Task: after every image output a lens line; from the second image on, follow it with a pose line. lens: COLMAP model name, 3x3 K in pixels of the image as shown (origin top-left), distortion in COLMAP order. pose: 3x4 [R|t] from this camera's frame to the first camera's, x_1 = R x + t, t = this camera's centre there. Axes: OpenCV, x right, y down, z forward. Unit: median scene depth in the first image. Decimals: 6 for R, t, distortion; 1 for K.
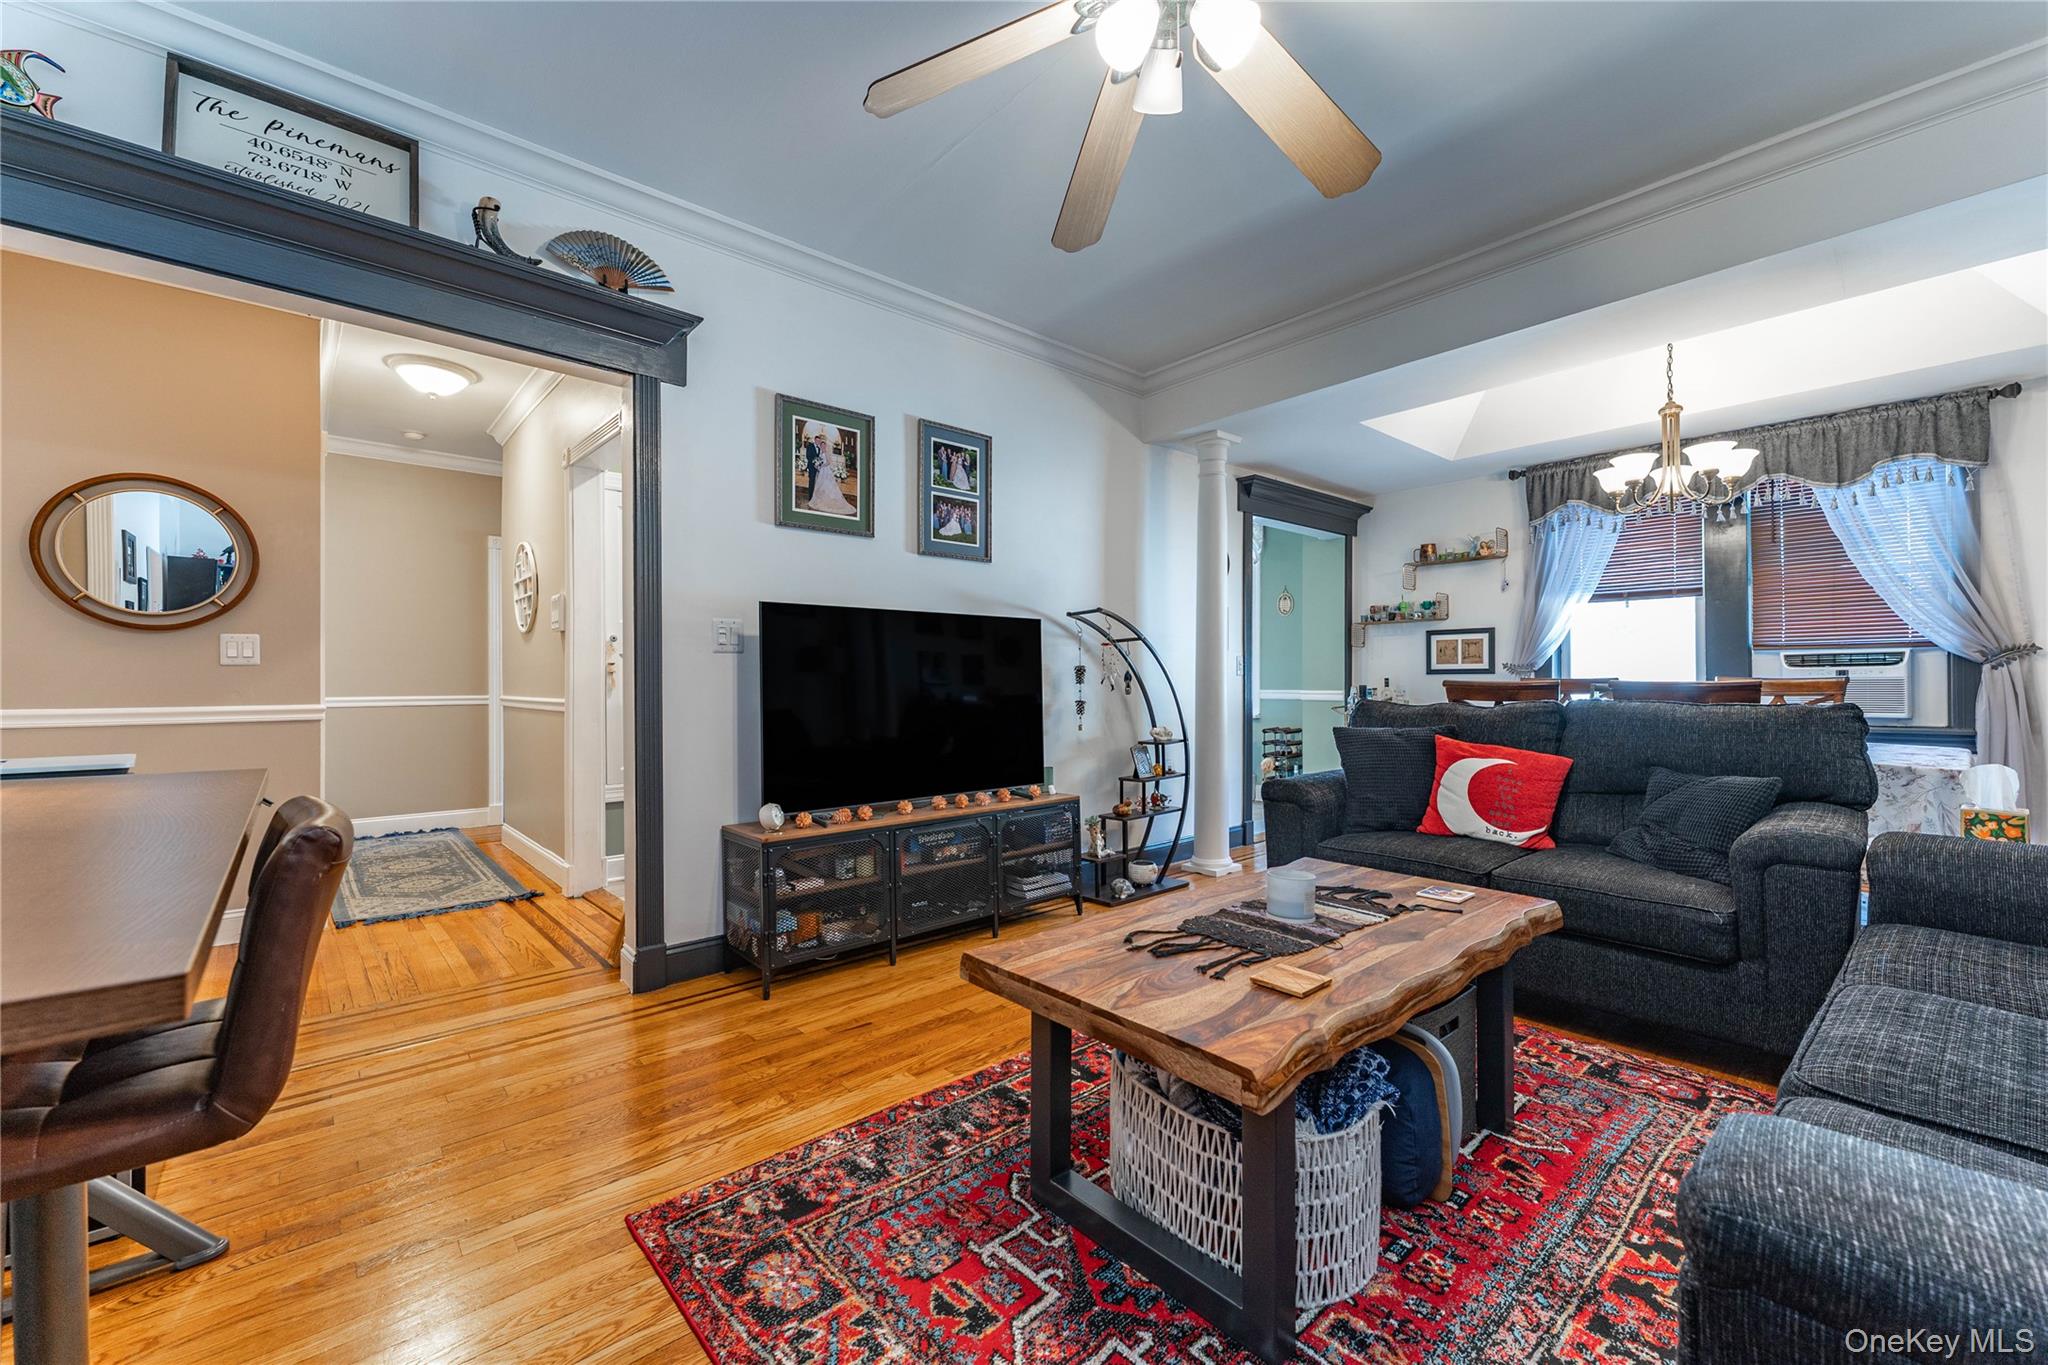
lens RADIAL K [[809.3, 0, 1024.0], [0, 809.3, 682.5], [0, 0, 1]] dist [0.001160, 0.000158]
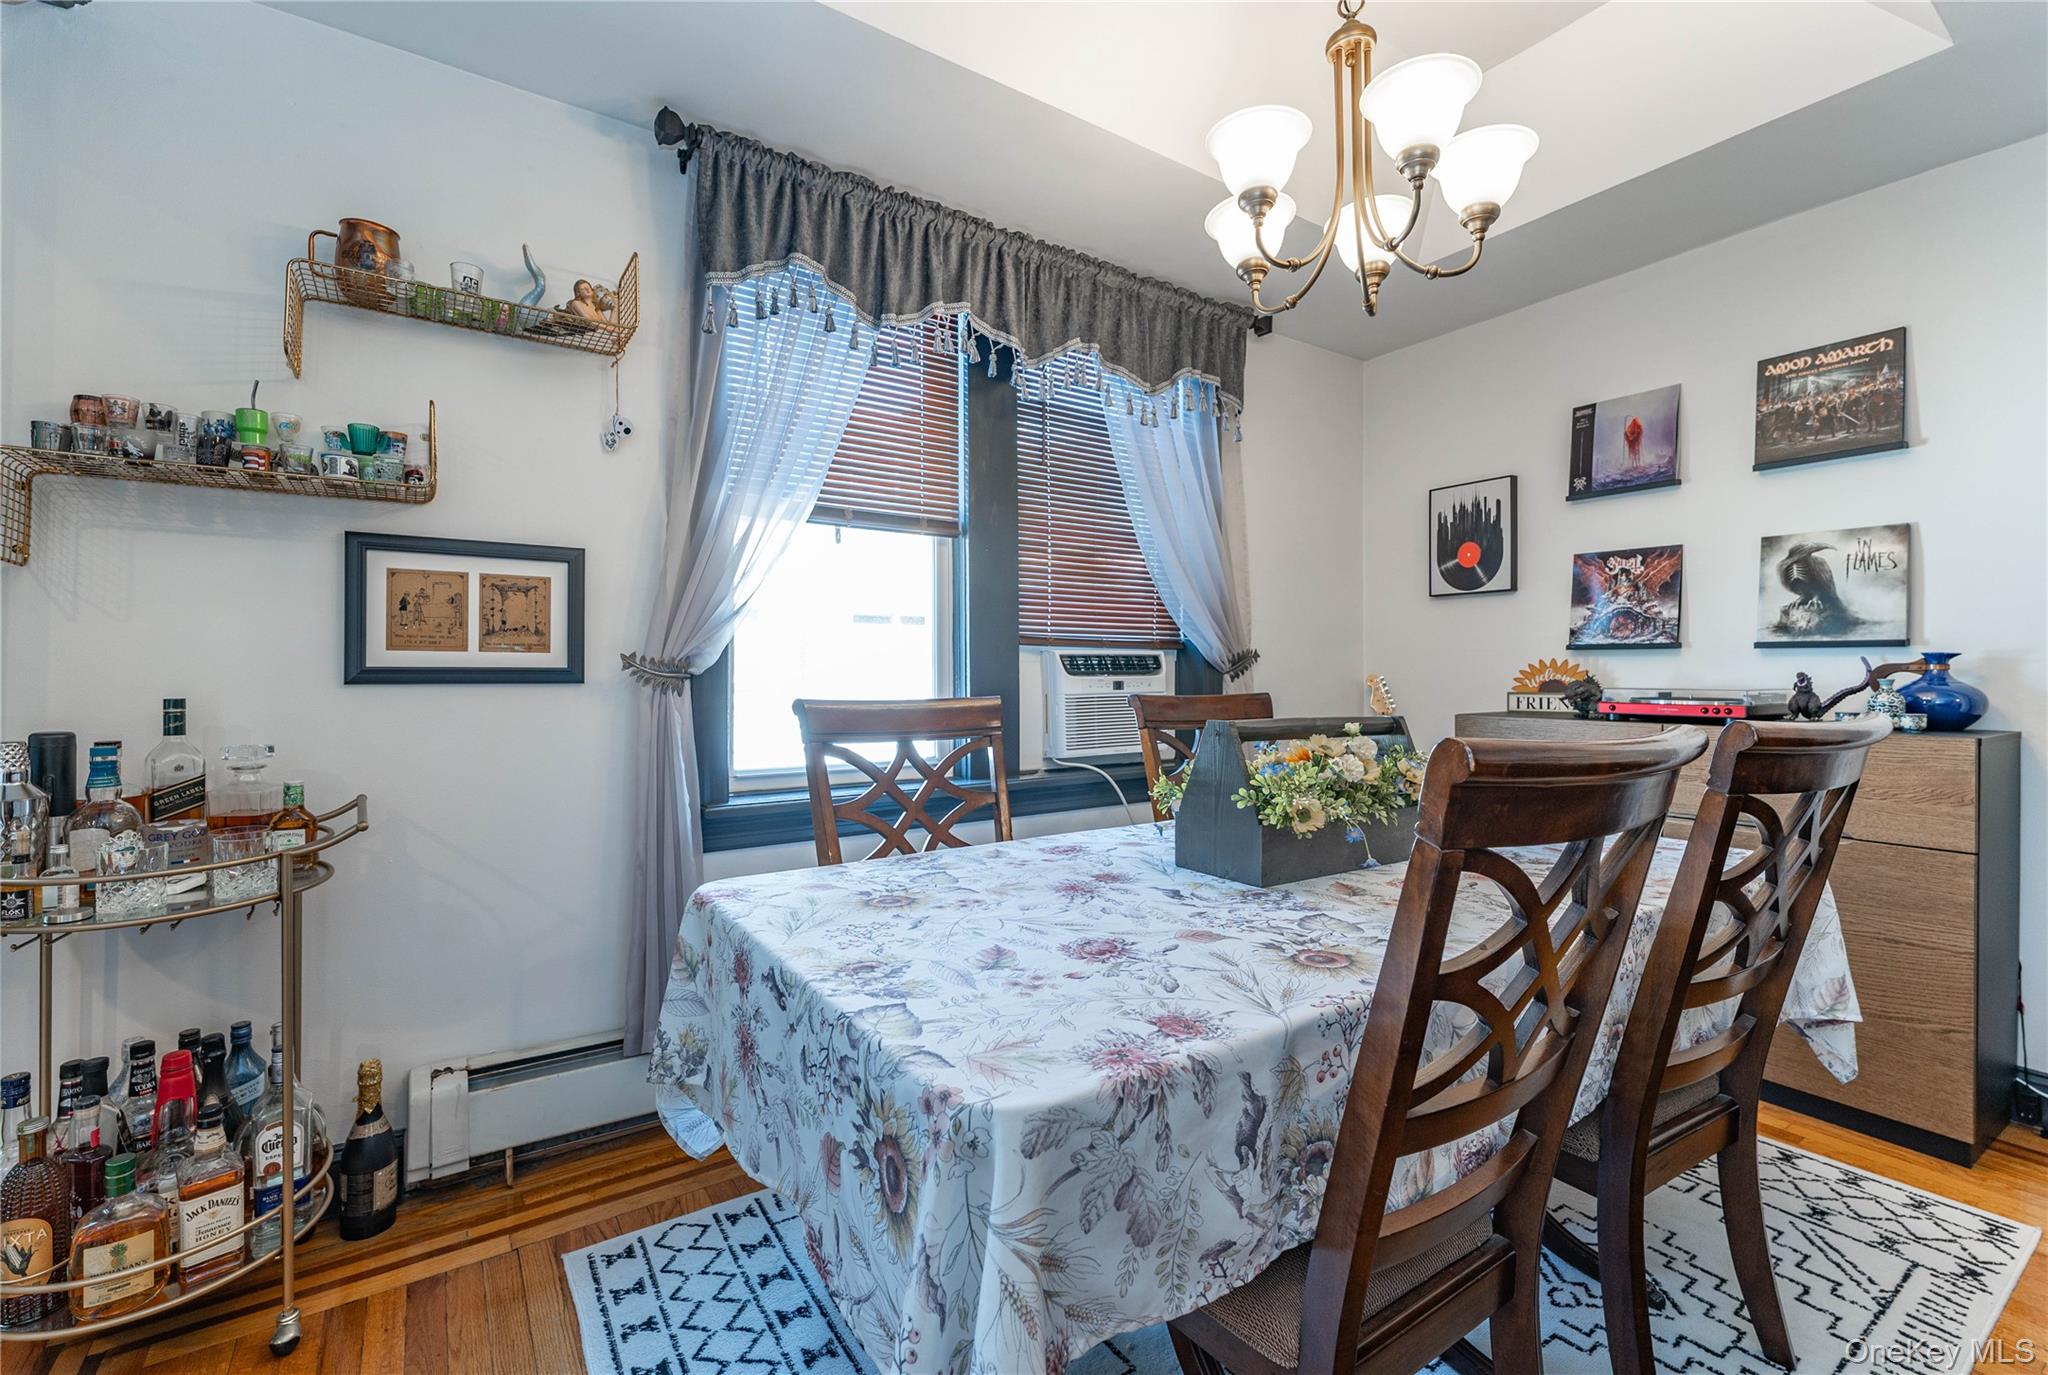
lens RADIAL K [[884.5, 0, 1021.0], [0, 884.5, 657.4], [0, 0, 1]] dist [-0.002249, -0.000225]
pose [[0.139738, 0.026440, 0.989835, 0.757792], [0.001174, 0.999638, -0.026868, -0.036838], [-0.990188, 0.004917, 0.139656, 2.452642]]
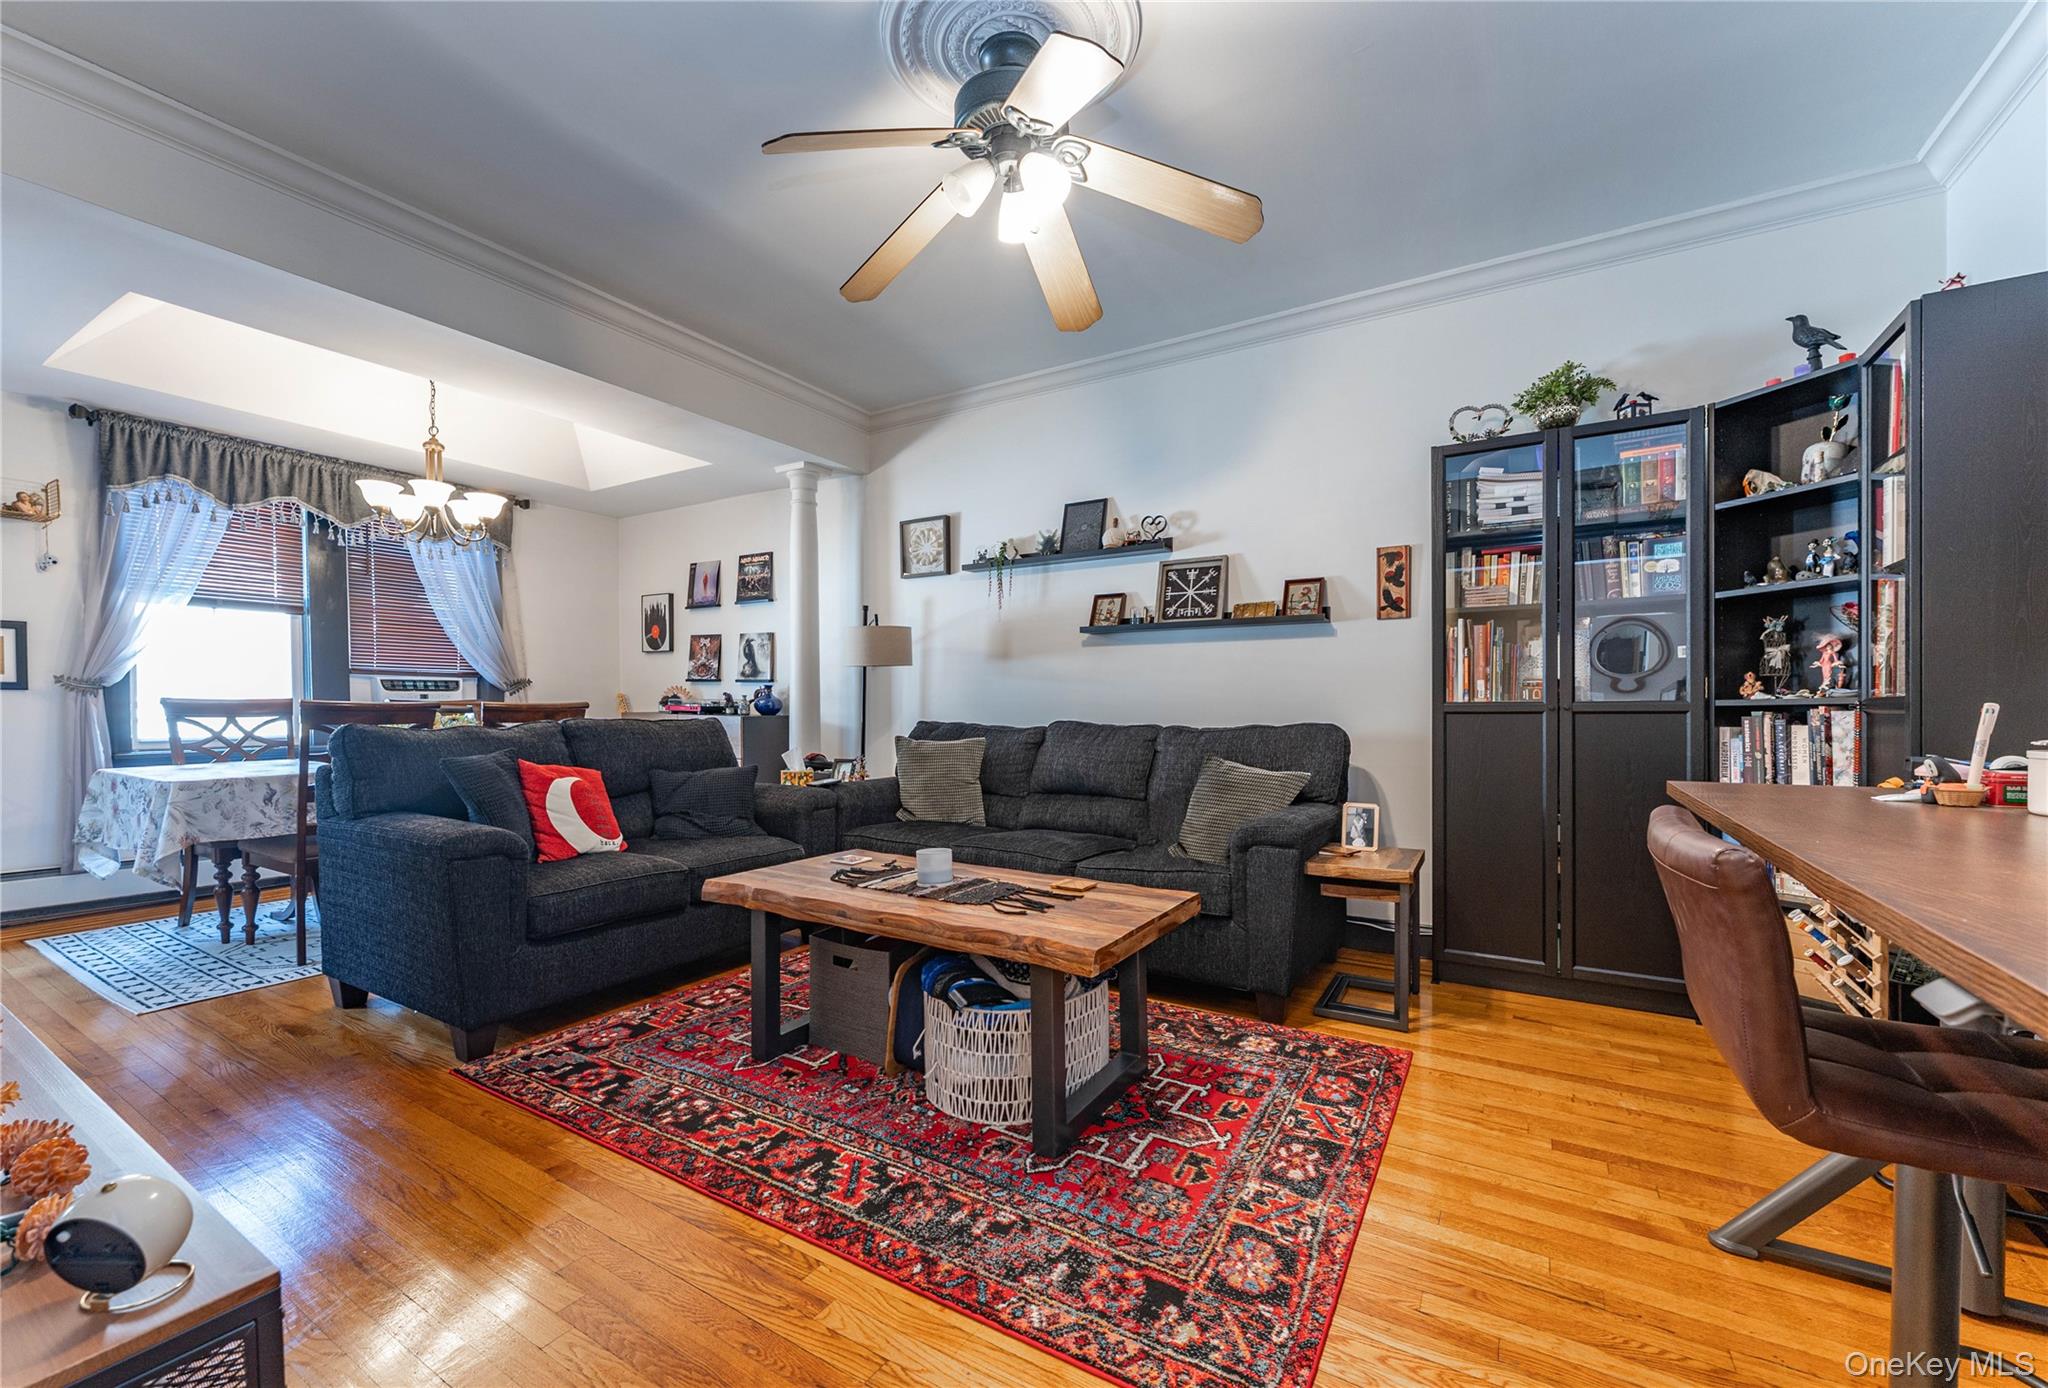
lens RADIAL K [[839.9, 0, 992.8], [0, 839.9, 716.3], [0, 0, 1]] dist [0.010684, -0.000358]
pose [[-0.273324, -0.011235, 0.961856, -1.040780], [-0.003129, 0.999937, 0.010791, 0.004190], [-0.961917, -0.000061, -0.273342, 1.339223]]
